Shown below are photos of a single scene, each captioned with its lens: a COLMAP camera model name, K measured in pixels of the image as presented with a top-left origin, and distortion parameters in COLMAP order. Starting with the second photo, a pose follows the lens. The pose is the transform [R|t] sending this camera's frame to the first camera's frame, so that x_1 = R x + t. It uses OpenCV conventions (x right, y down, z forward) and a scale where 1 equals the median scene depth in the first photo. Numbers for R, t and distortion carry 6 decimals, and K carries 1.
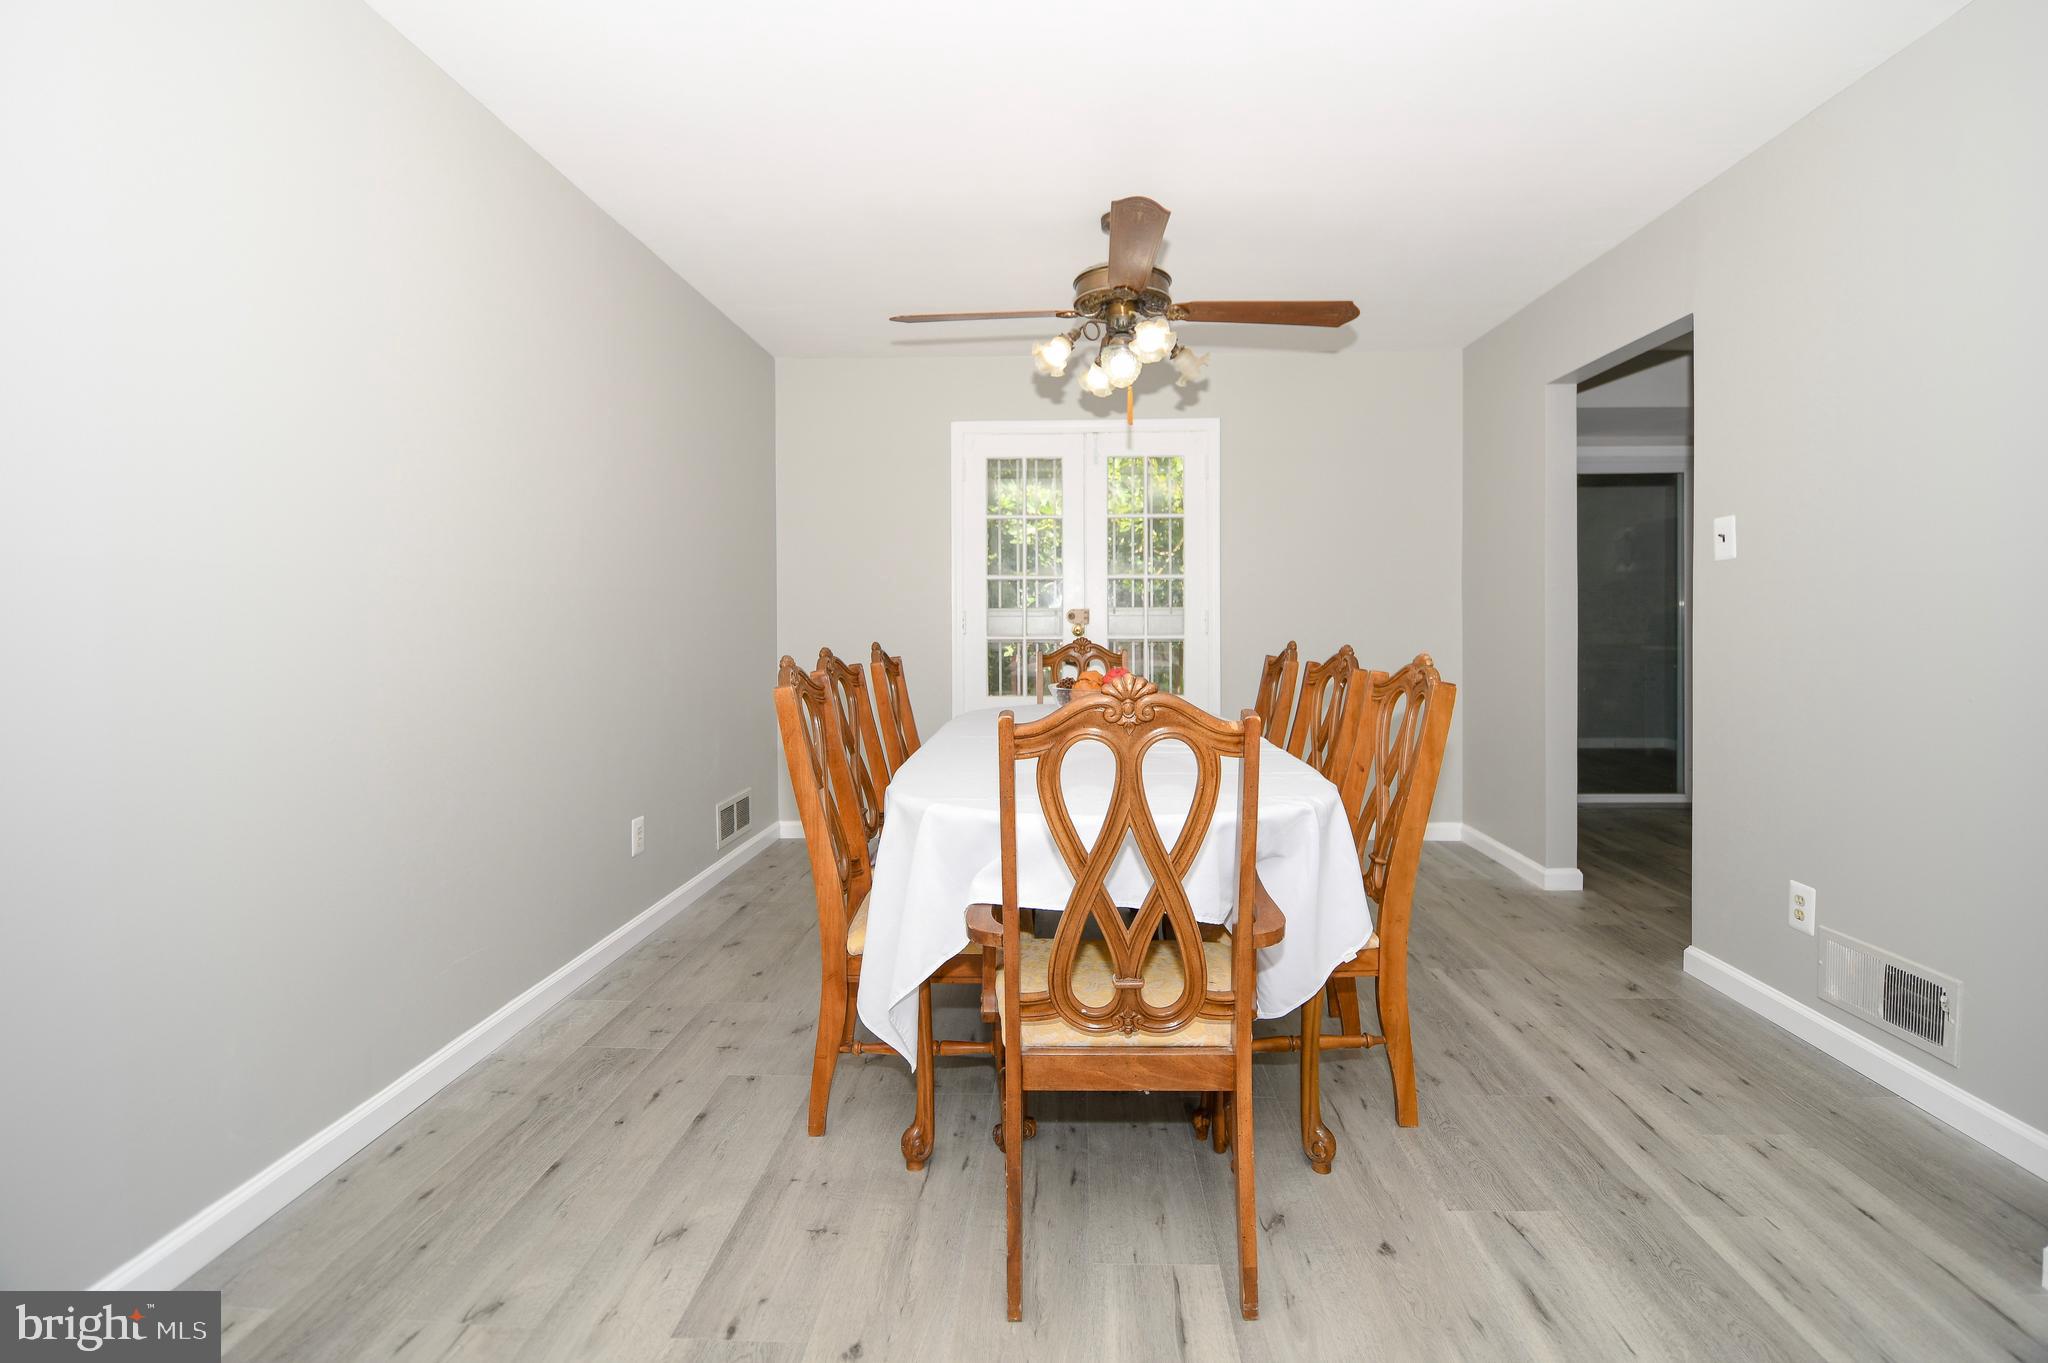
lens RADIAL K [[912.9, 0, 1034.1], [0, 912.9, 628.2], [0, 0, 1]] dist [0.001818, -0.013047]
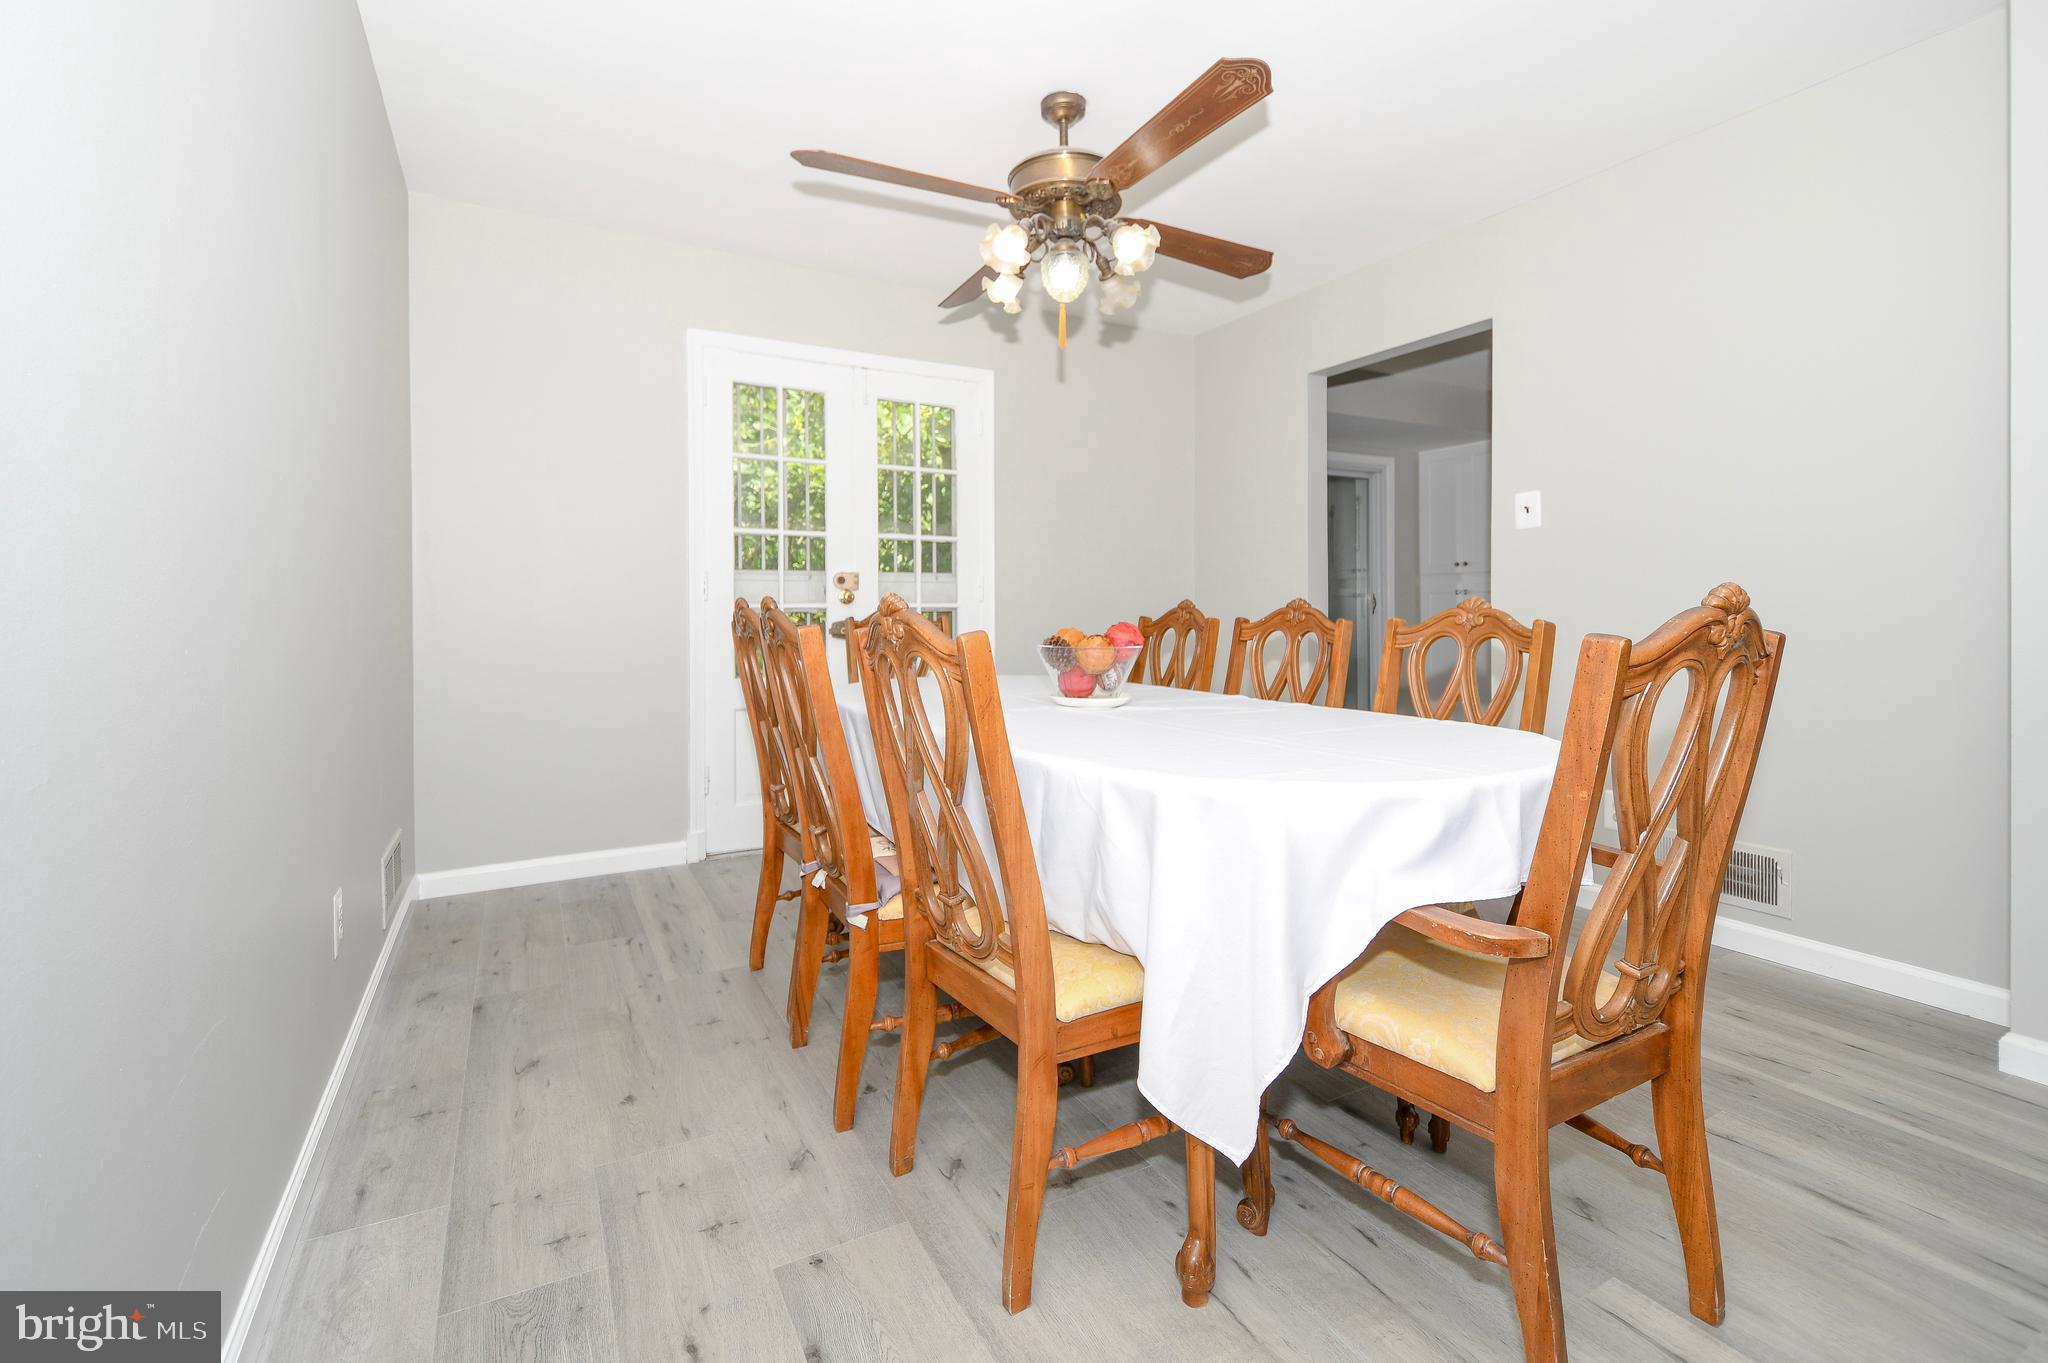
lens RADIAL K [[916.3, 0, 1022.4], [0, 916.3, 618.1], [0, 0, 1]] dist [0.029257, -0.021365]
pose [[0.858270, -0.003263, 0.513189, -0.395076], [0.004565, 0.999989, -0.001277, 0.037069], [-0.513179, 0.003439, 0.858275, 0.285906]]
